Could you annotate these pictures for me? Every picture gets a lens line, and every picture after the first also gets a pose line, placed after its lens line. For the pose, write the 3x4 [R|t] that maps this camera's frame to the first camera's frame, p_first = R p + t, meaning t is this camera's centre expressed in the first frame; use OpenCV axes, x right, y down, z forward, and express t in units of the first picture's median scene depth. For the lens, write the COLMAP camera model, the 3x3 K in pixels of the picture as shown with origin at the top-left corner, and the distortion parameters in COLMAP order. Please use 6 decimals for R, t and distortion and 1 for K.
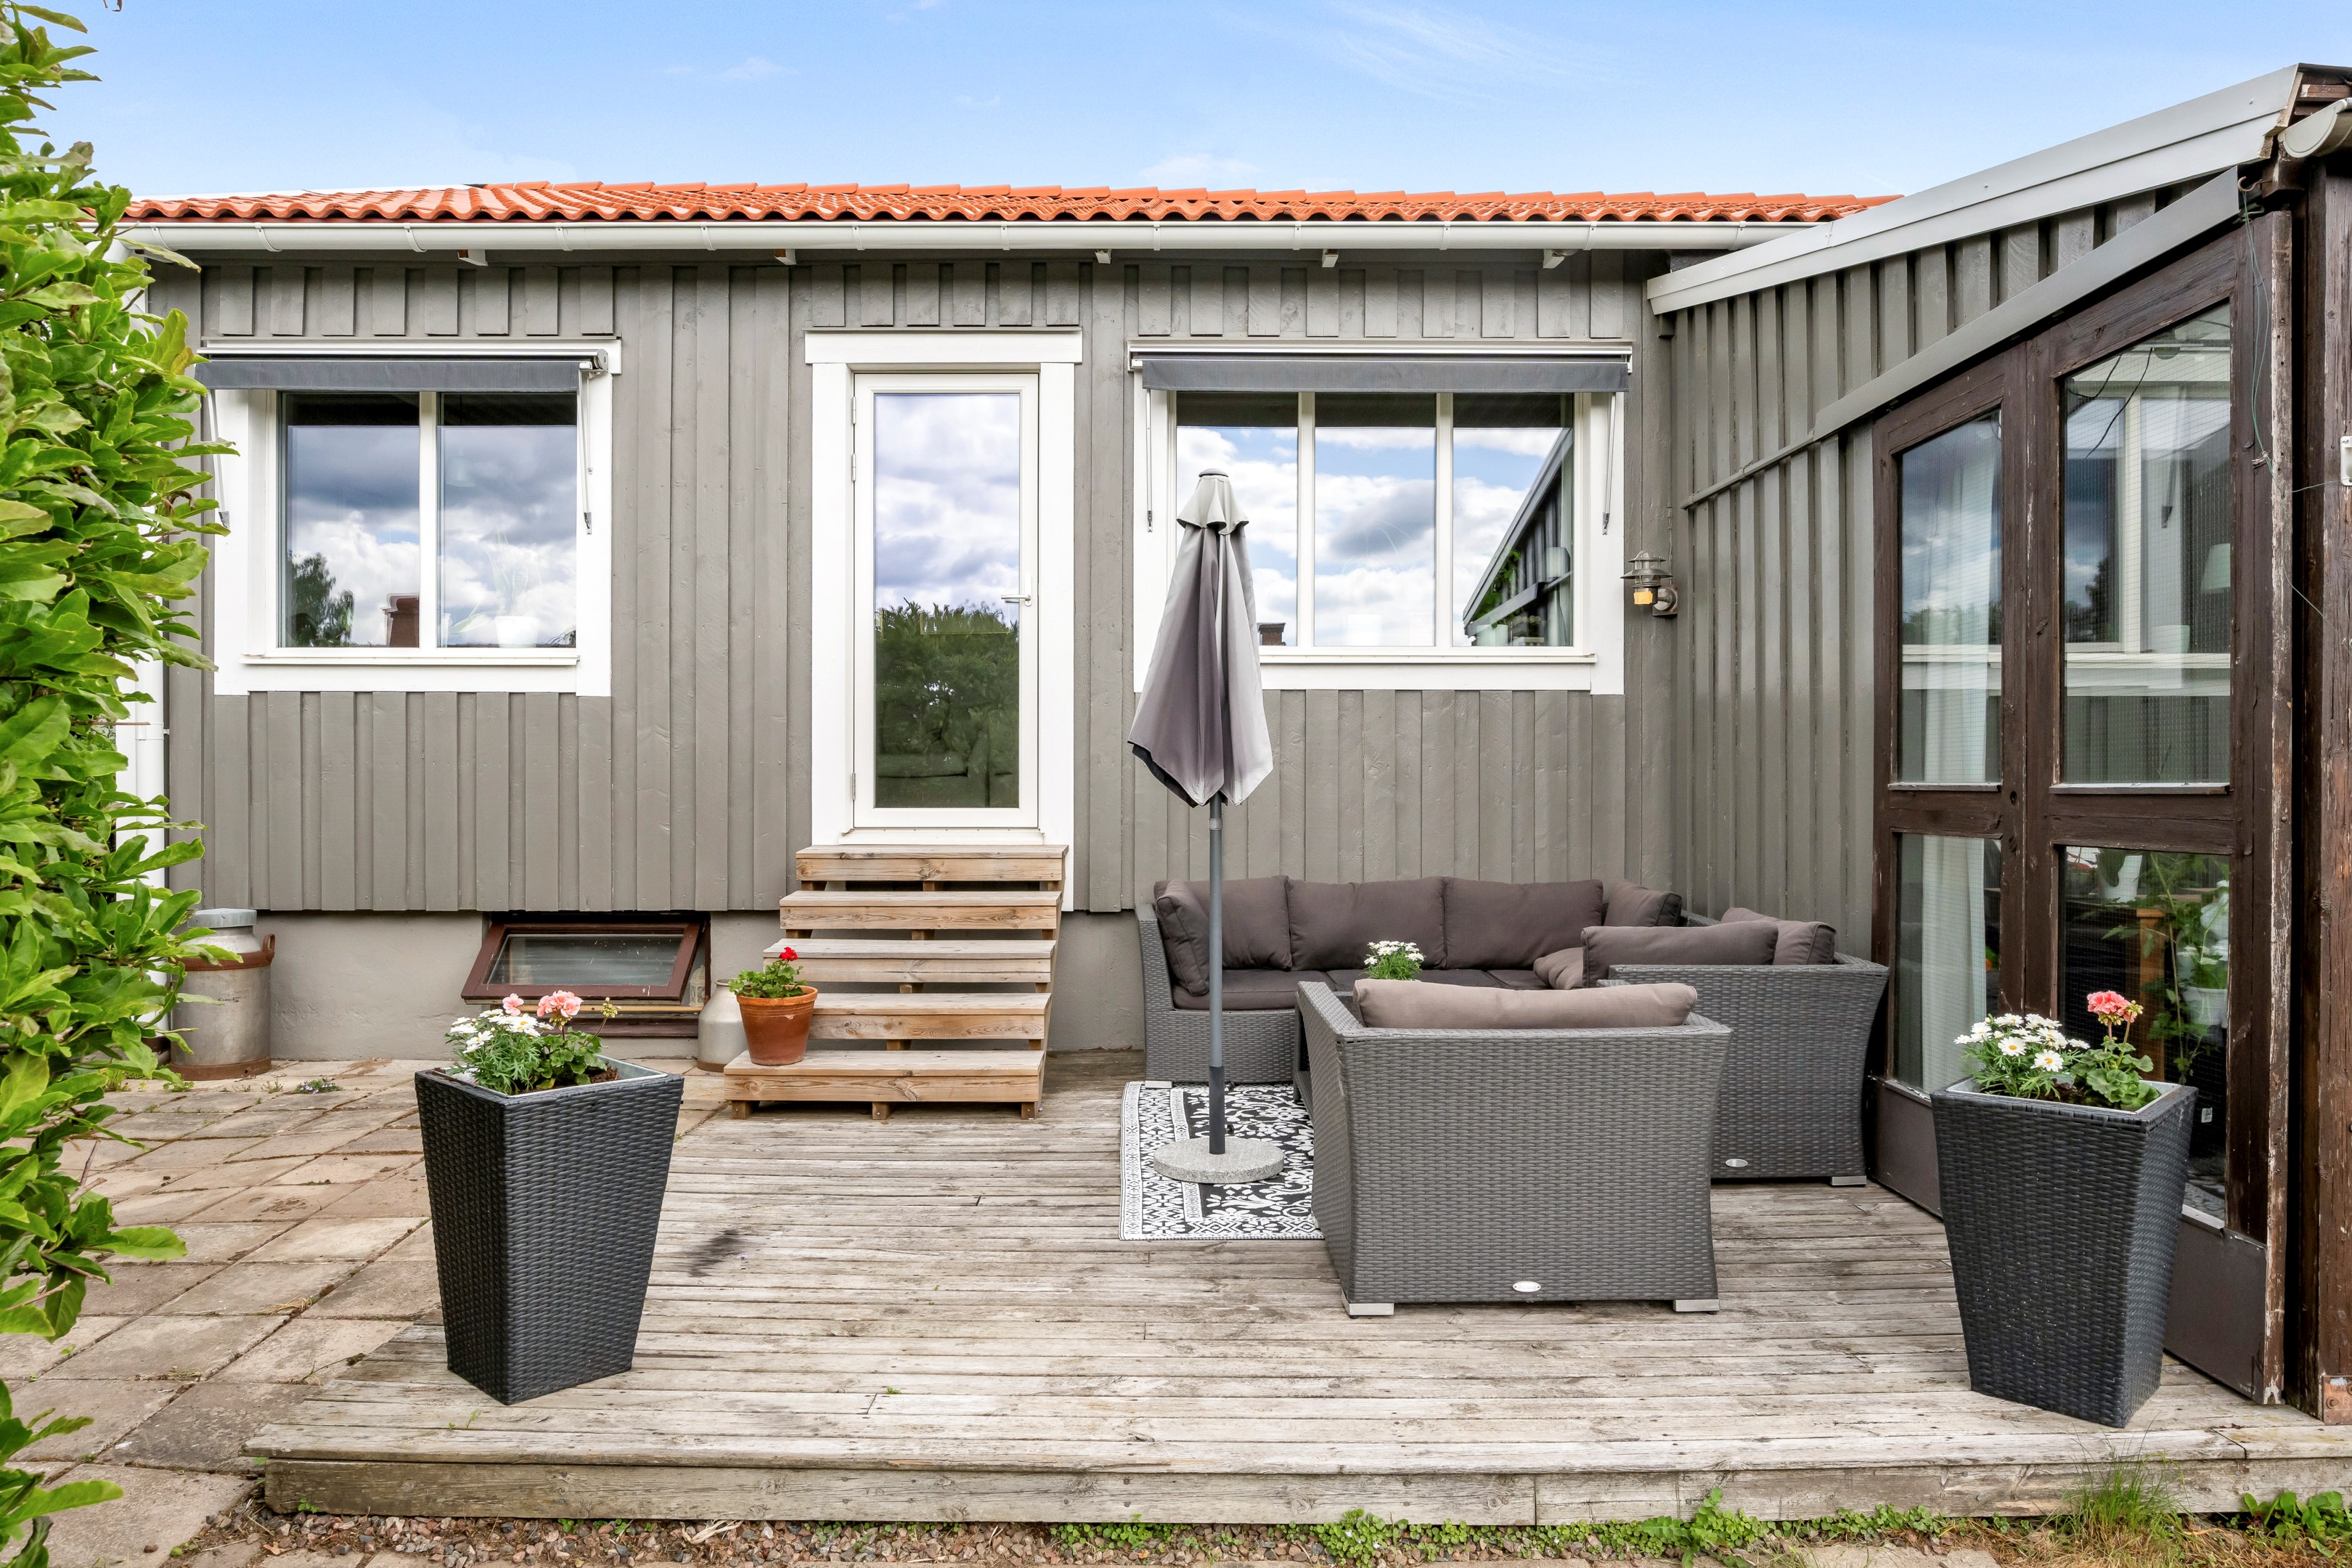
lens RADIAL K [[1506.8, 0, 1174.7], [0, 1506.8, 798.7], [0, 0, 1]] dist [-0.000623, -0.000410]
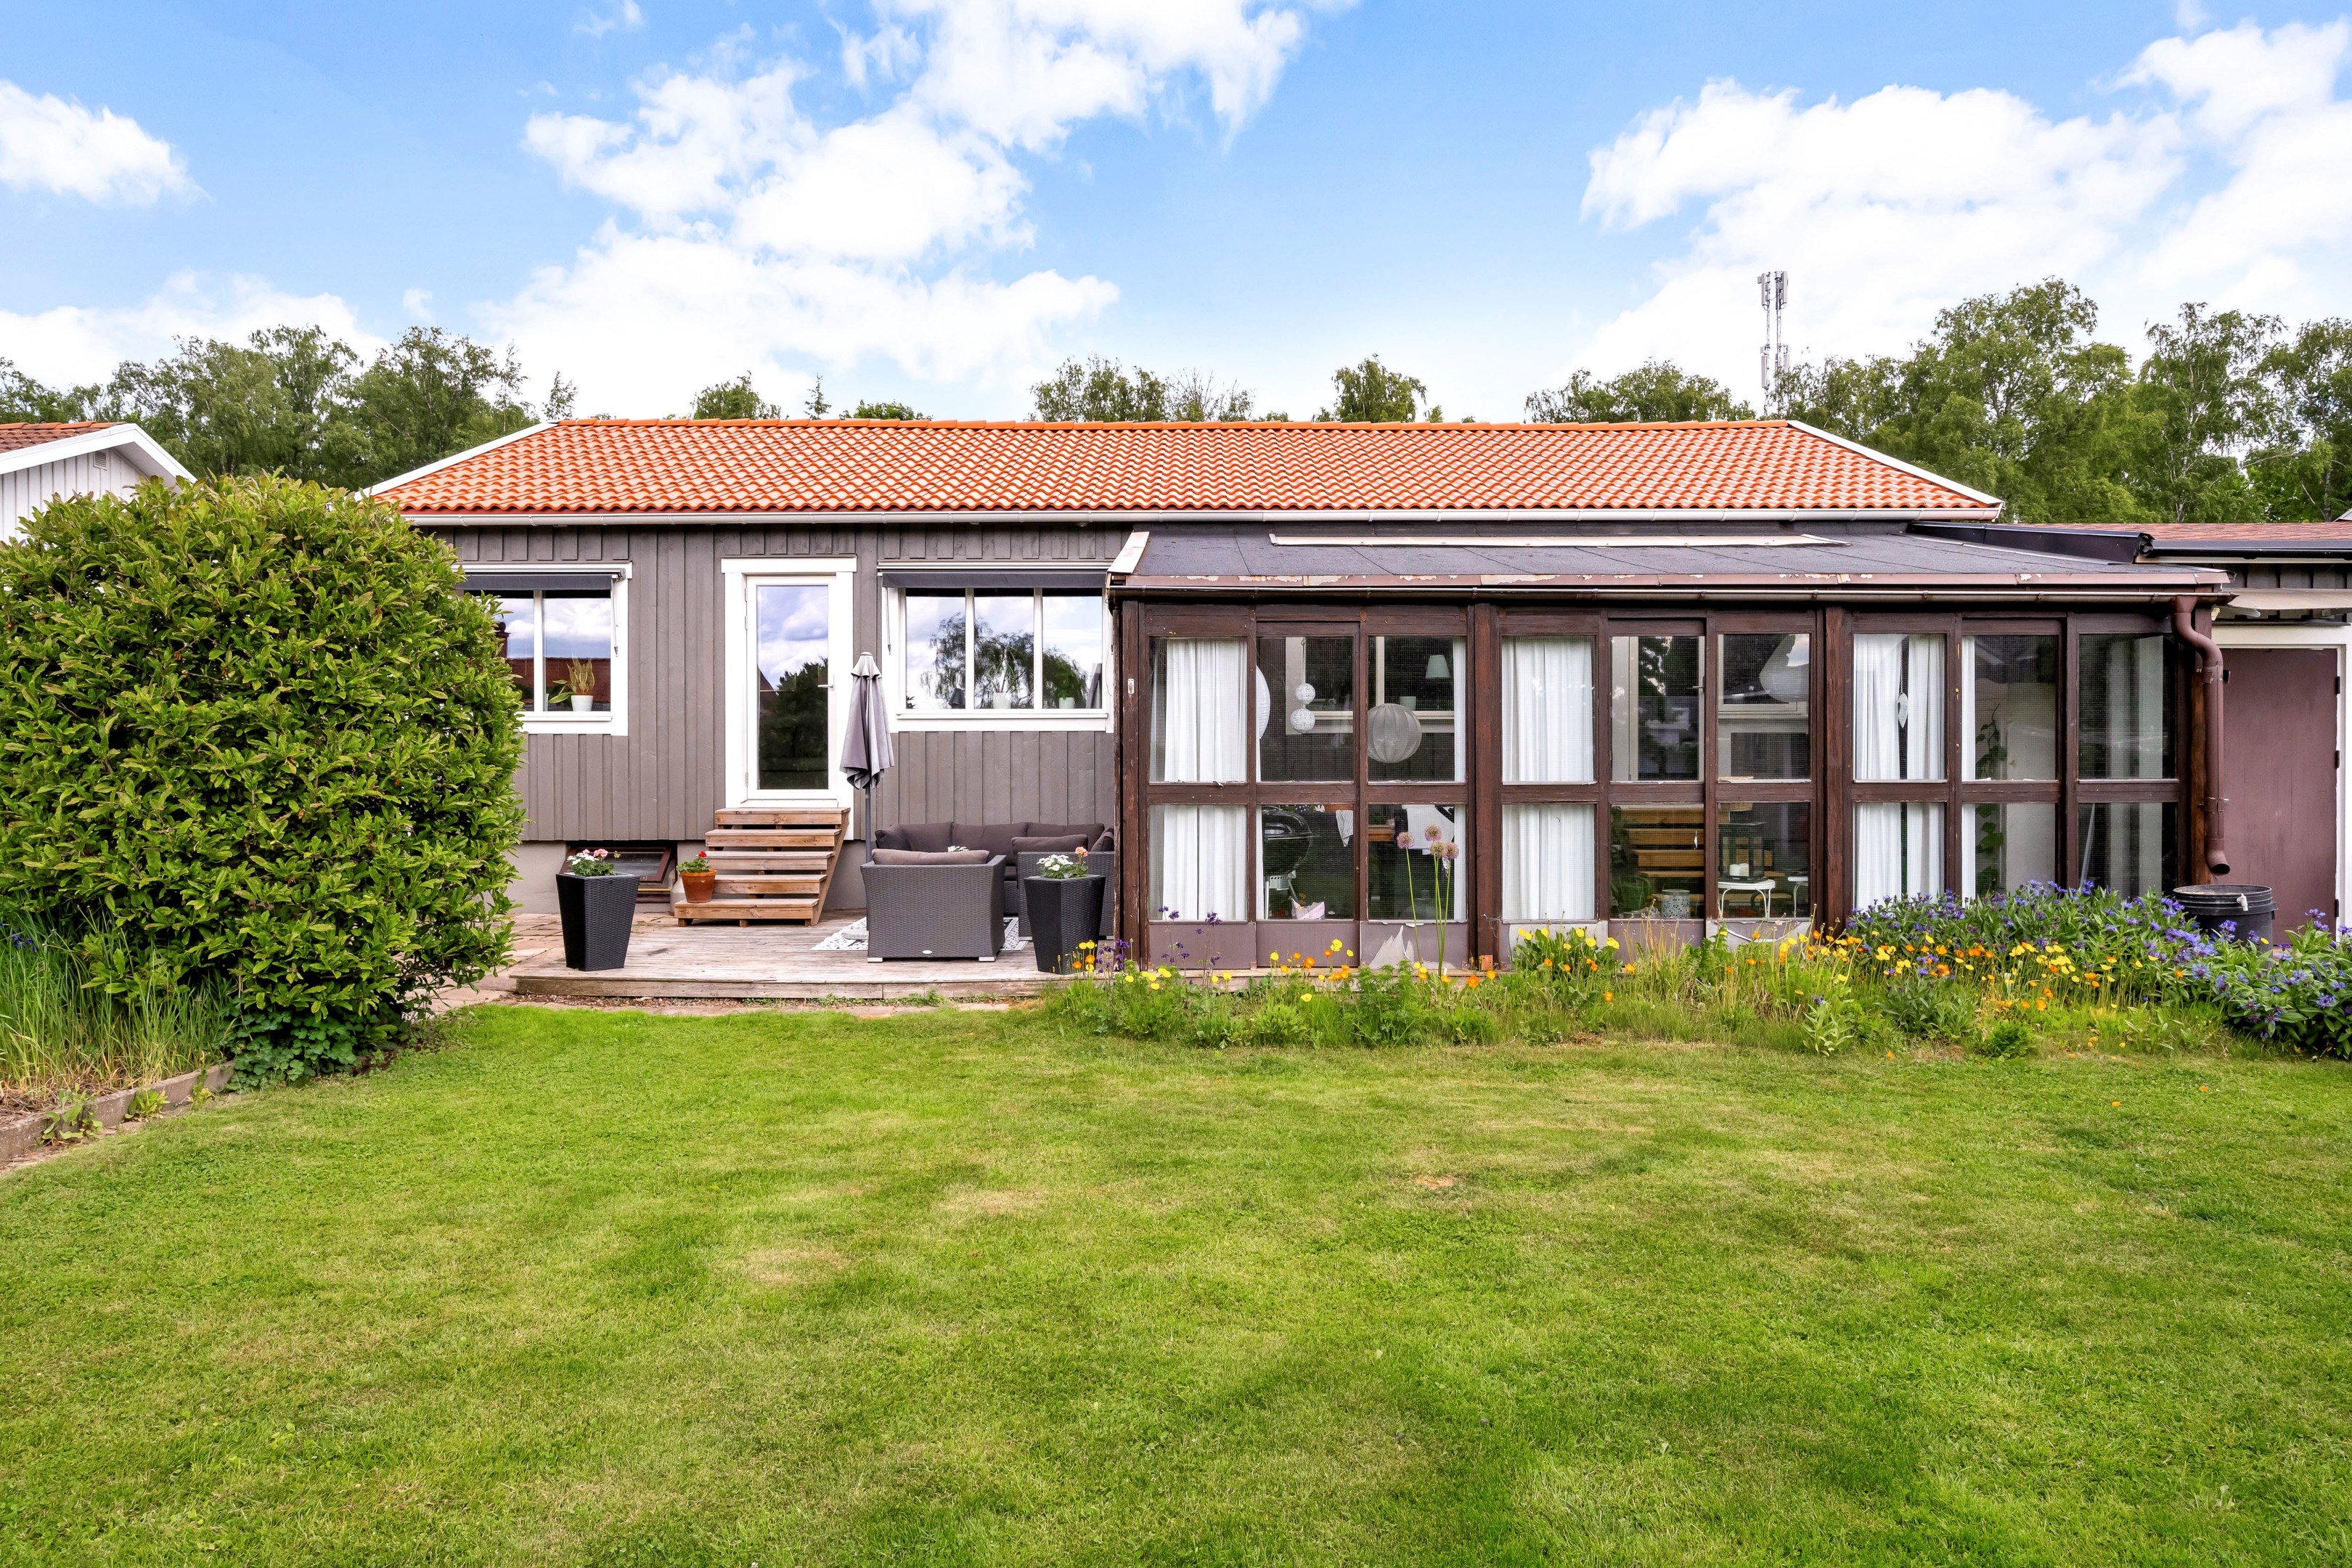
lens RADIAL K [[1416.8, 0, 1177.0], [0, 1416.8, 775.8], [0, 0, 1]] dist [-0.000326, 0.000107]
pose [[0.999981, -0.002227, -0.005754, 0.389480], [0.002228, 0.999998, 0.000100, -0.011427], [0.005754, -0.000113, 0.999983, -0.935731]]
